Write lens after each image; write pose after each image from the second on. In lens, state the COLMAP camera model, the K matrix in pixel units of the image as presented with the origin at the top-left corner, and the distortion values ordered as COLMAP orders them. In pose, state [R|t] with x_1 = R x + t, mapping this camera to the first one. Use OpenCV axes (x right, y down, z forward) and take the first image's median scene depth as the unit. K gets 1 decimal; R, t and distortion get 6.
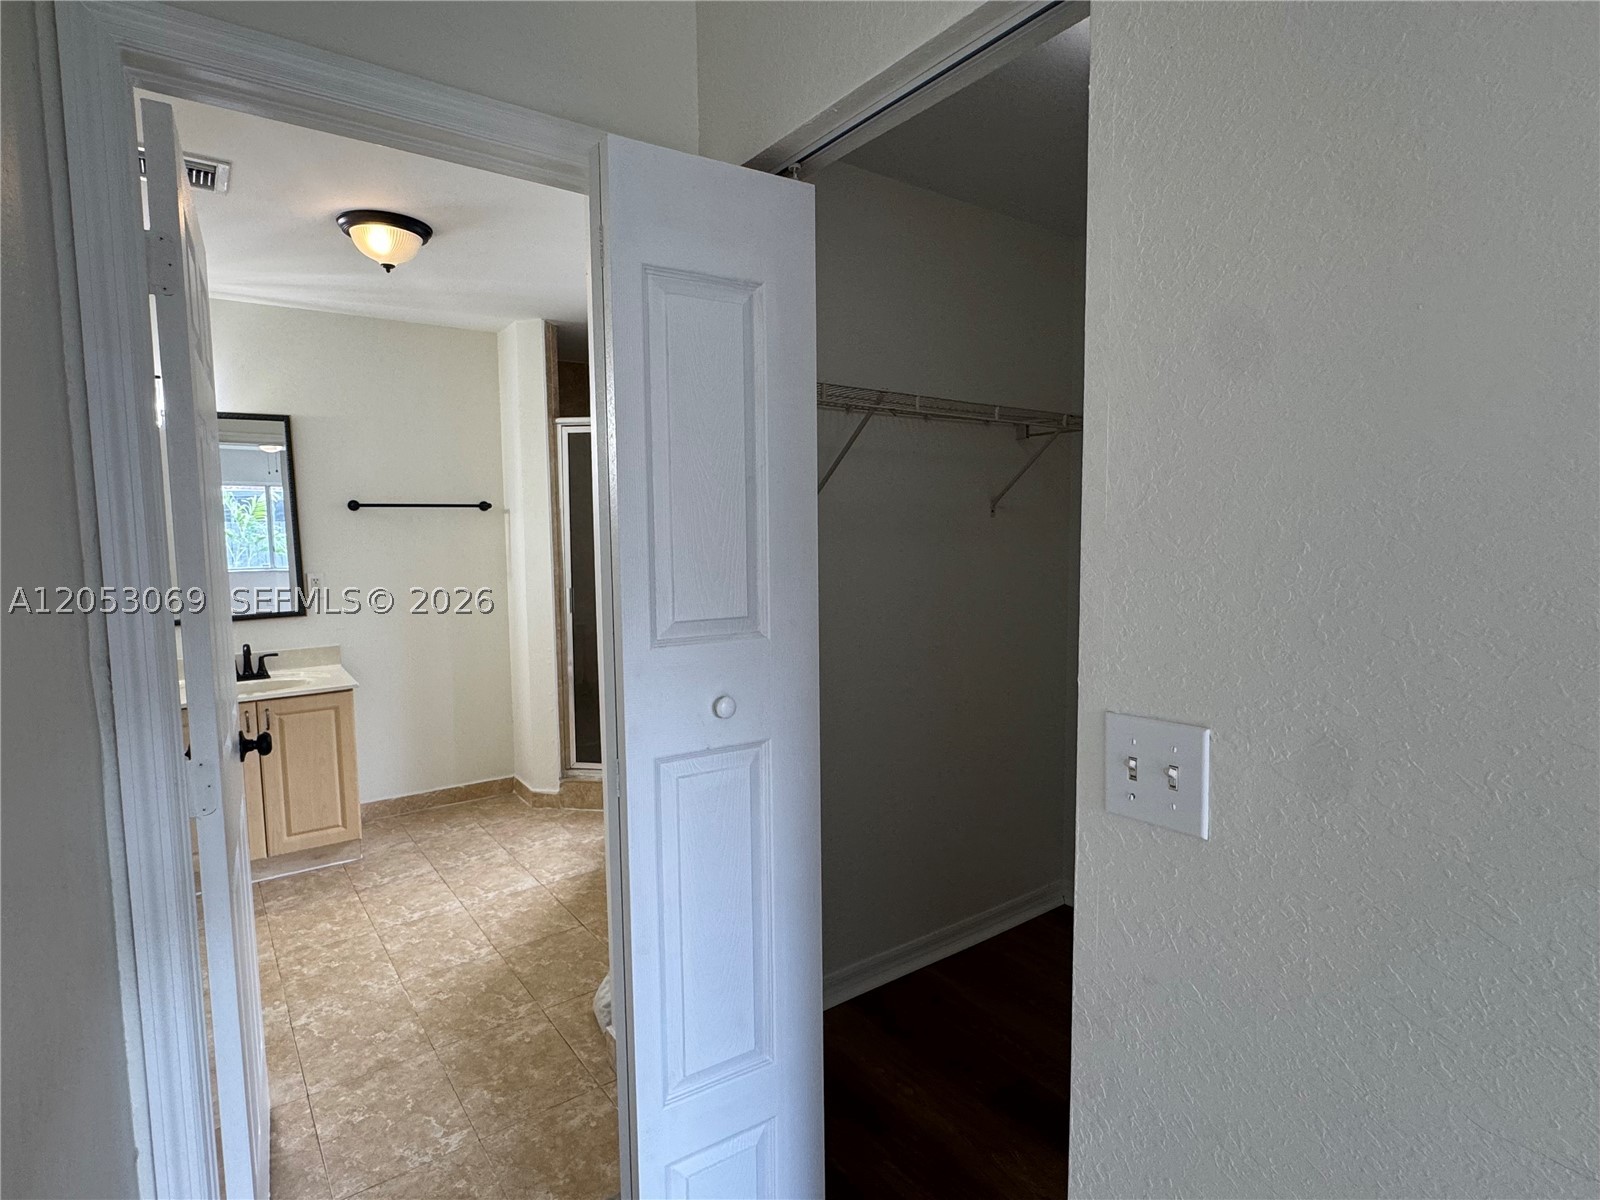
lens RADIAL K [[832.9, 0, 800.0], [0, 832.9, 600.0], [0, 0, 1]] dist [-0.002048, -0.000669]
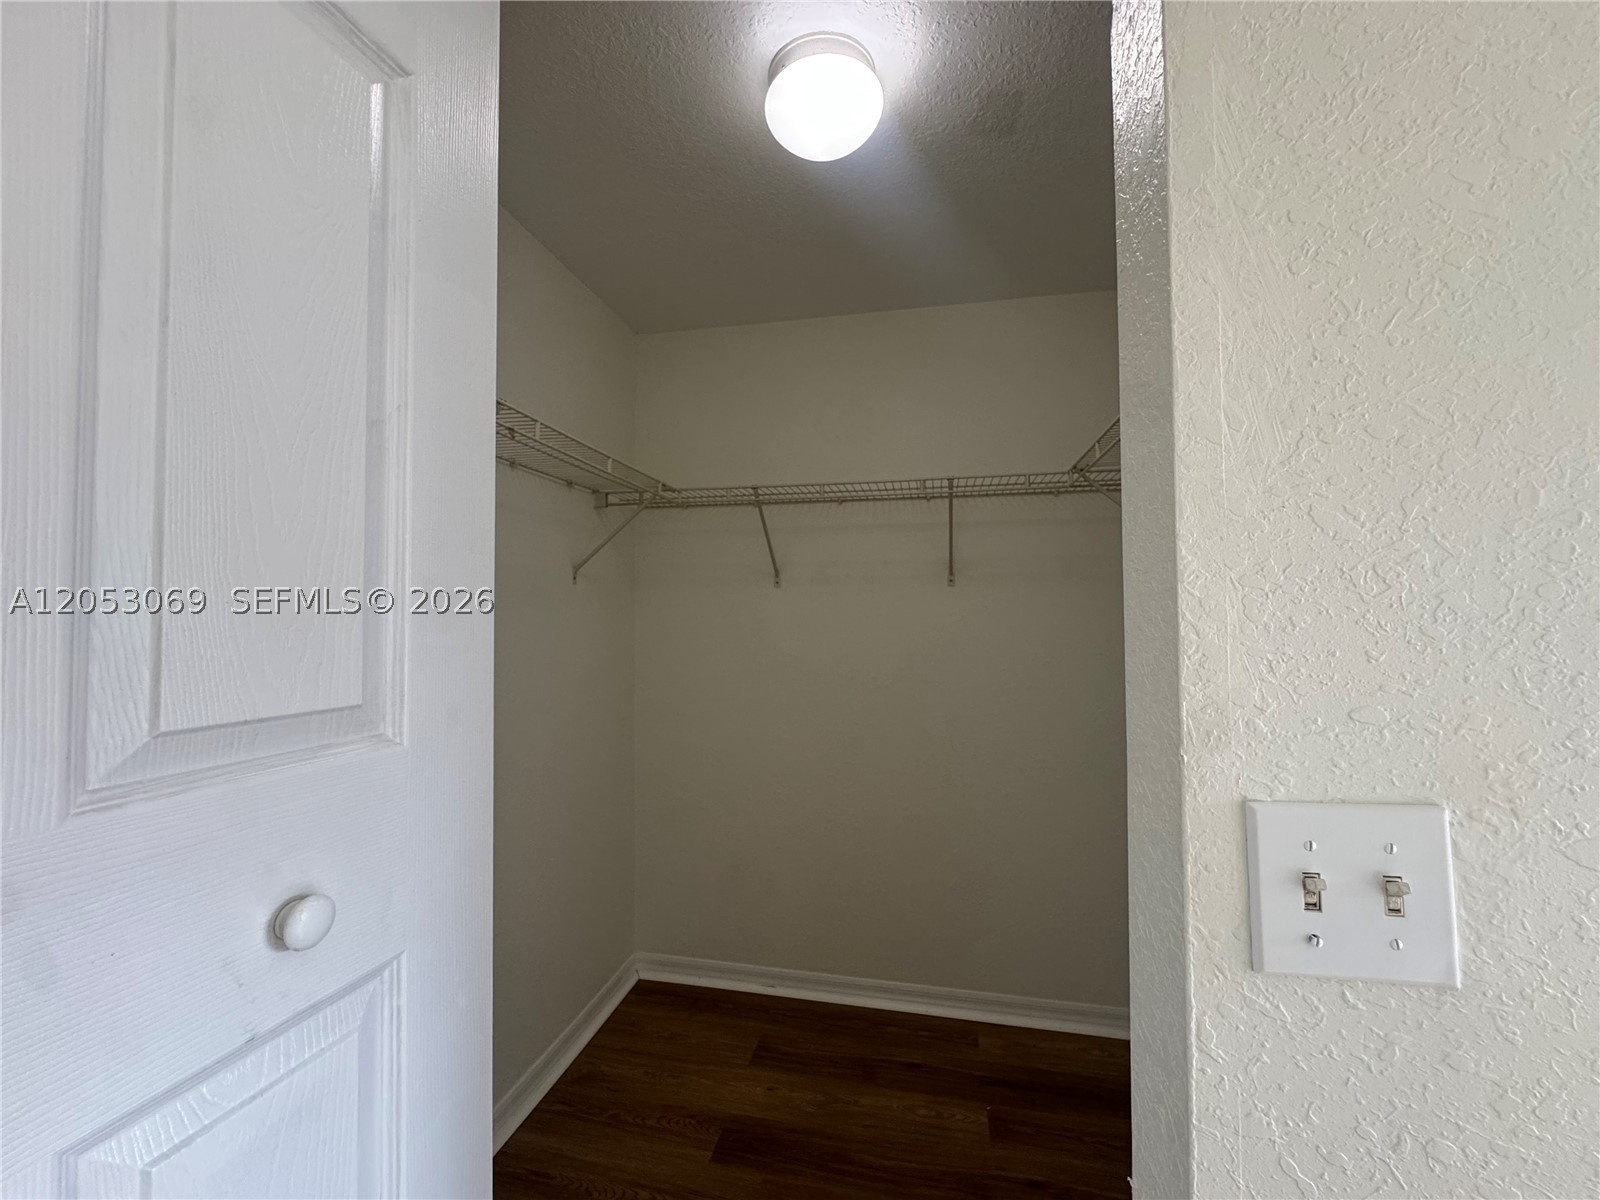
lens RADIAL K [[651.1, 0, 800.0], [0, 651.1, 600.0], [0, 0, 1]] dist [-0.000549, -0.000069]
pose [[0.744895, 0.025245, 0.666704, -0.129974], [0.057042, 0.993215, -0.101341, 0.012372], [-0.664738, 0.113519, 0.738401, 0.573405]]
